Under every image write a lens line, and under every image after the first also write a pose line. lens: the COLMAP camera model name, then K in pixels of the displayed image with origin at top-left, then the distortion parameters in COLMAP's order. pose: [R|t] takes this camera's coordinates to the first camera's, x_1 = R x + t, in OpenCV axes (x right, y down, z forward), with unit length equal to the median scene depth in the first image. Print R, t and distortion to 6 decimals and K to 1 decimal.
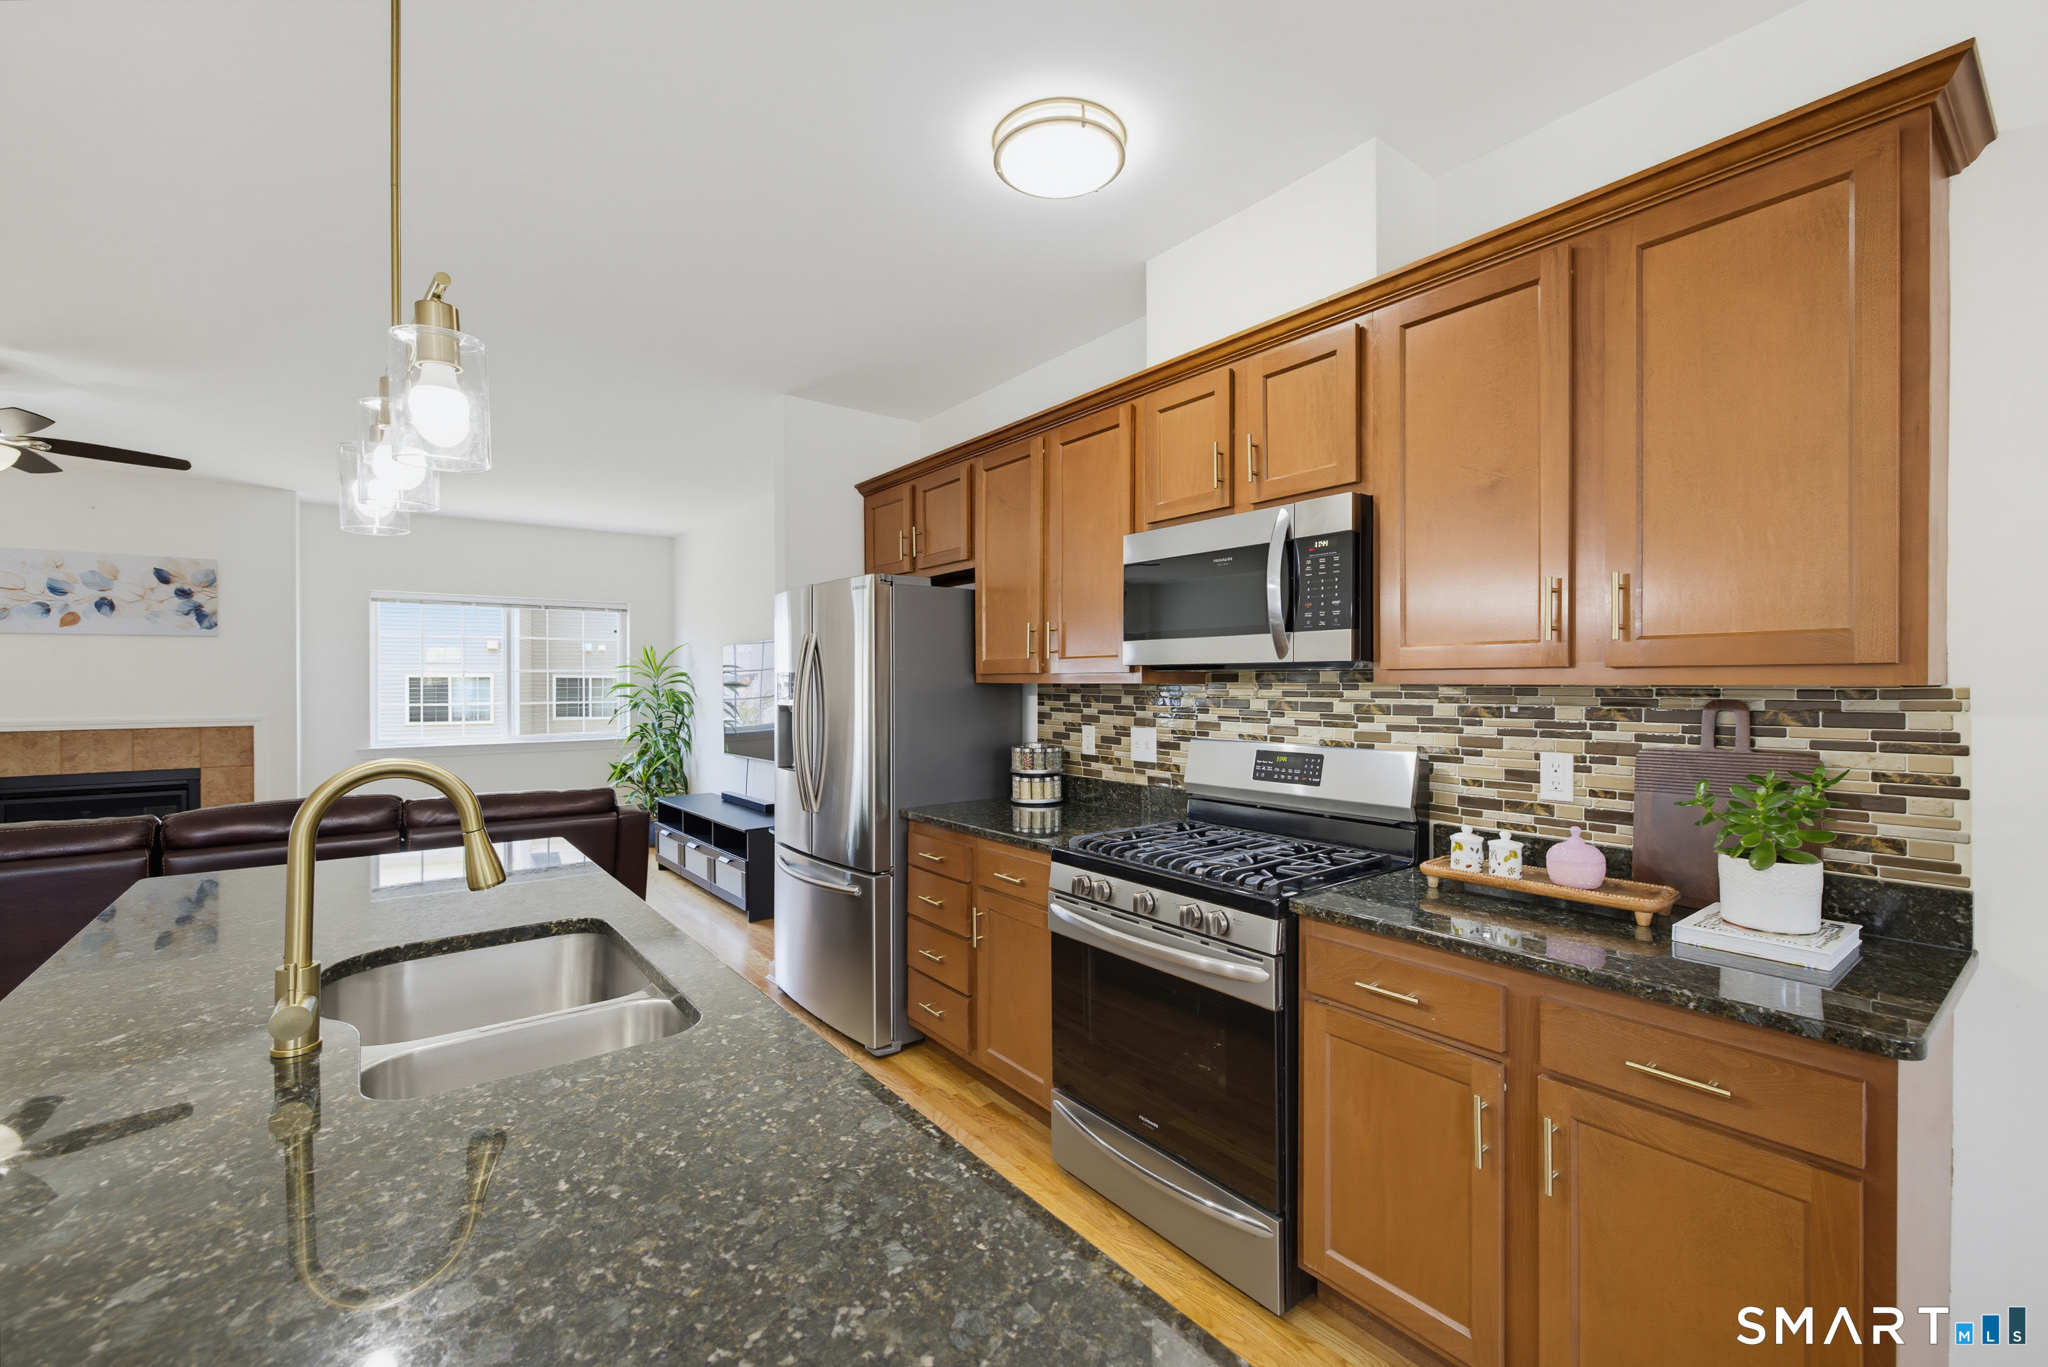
lens RADIAL K [[853.9, 0, 1026.1], [0, 853.9, 684.7], [0, 0, 1]] dist [0.005155, -0.001206]
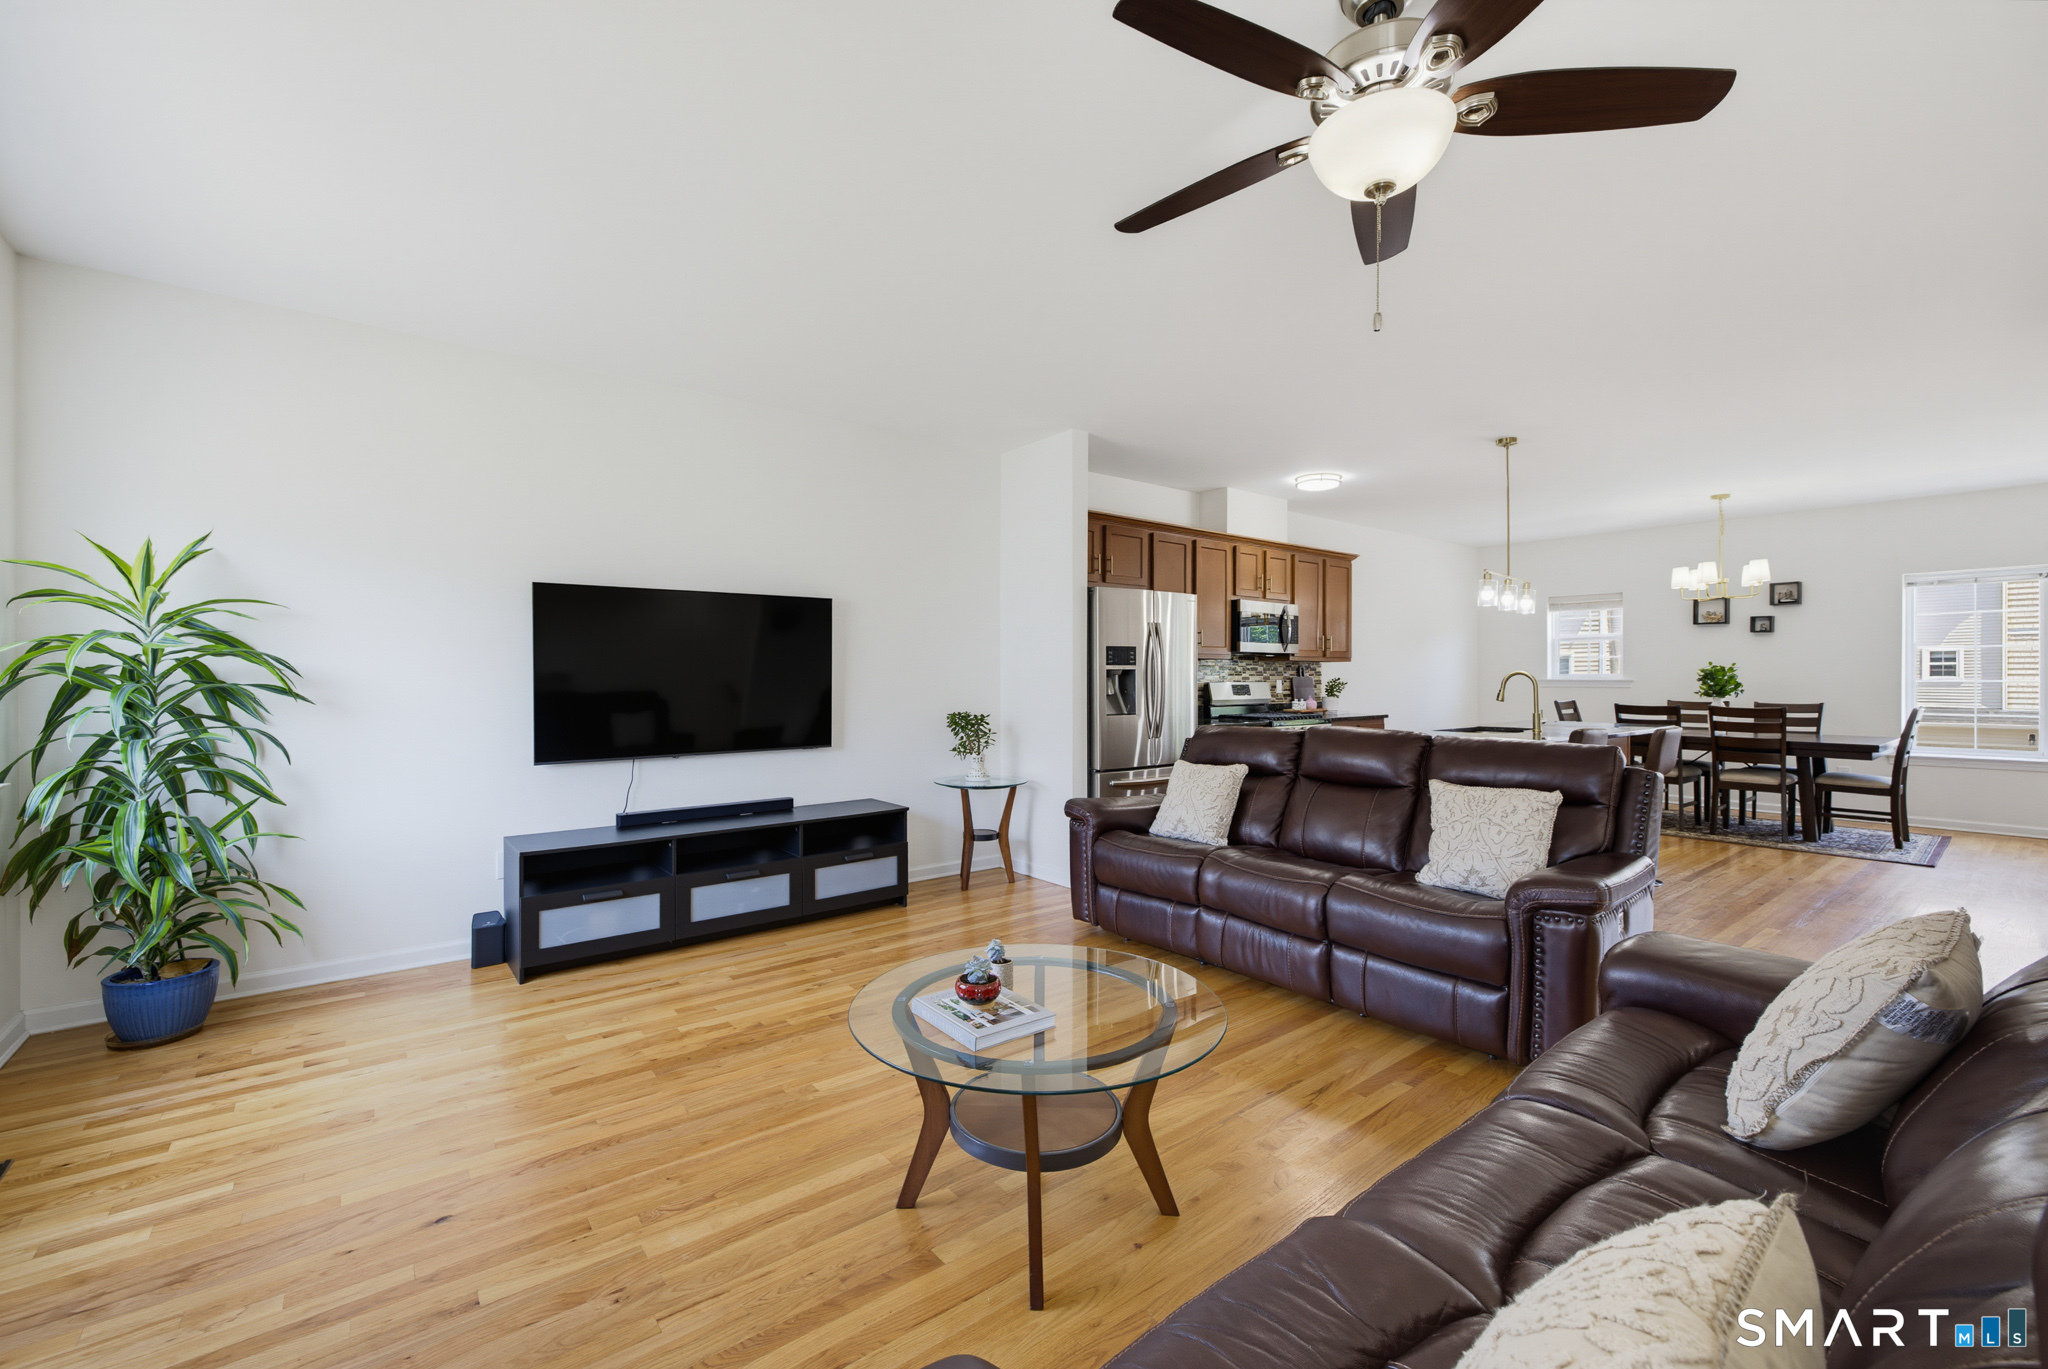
lens RADIAL K [[853.9, 0, 1019.3], [0, 853.9, 681.7], [0, 0, 1]] dist [0.005155, -0.001206]
pose [[-0.007110, -0.002602, 0.999971, -2.286087], [0.003627, 0.999990, 0.002628, 0.054979], [-0.999968, 0.003646, -0.007101, 1.603085]]
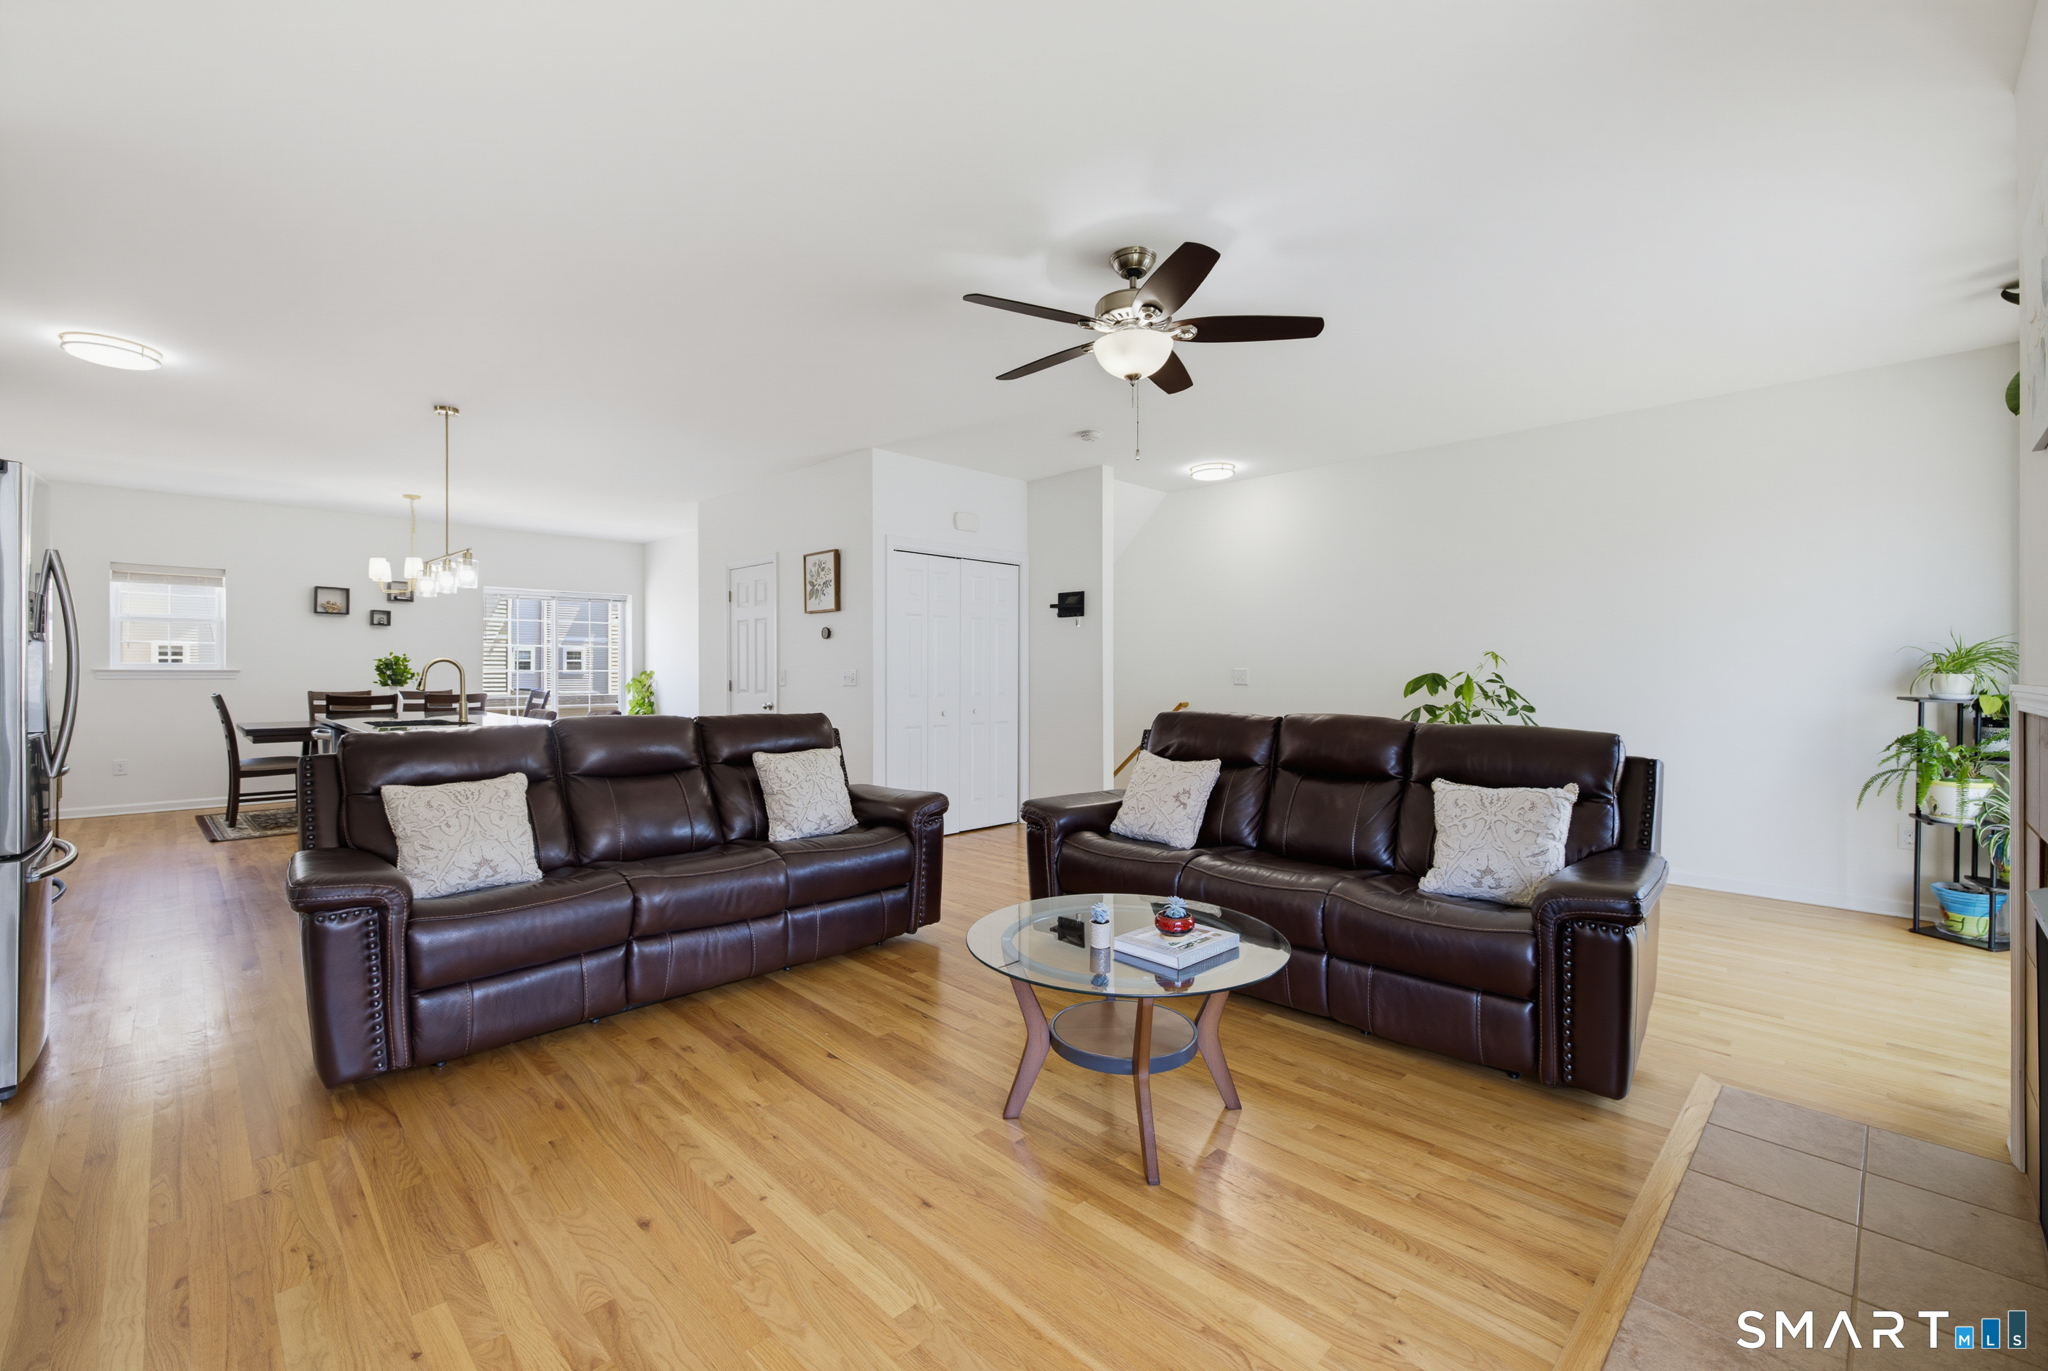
lens RADIAL K [[853.9, 0, 1027.6], [0, 853.9, 672.0], [0, 0, 1]] dist [0.005155, -0.001206]
pose [[-0.991760, 0.001248, -0.128102, -1.336951], [0.000906, 0.999996, 0.002727, 0.066119], [0.128105, 0.002589, -0.991757, 2.427154]]
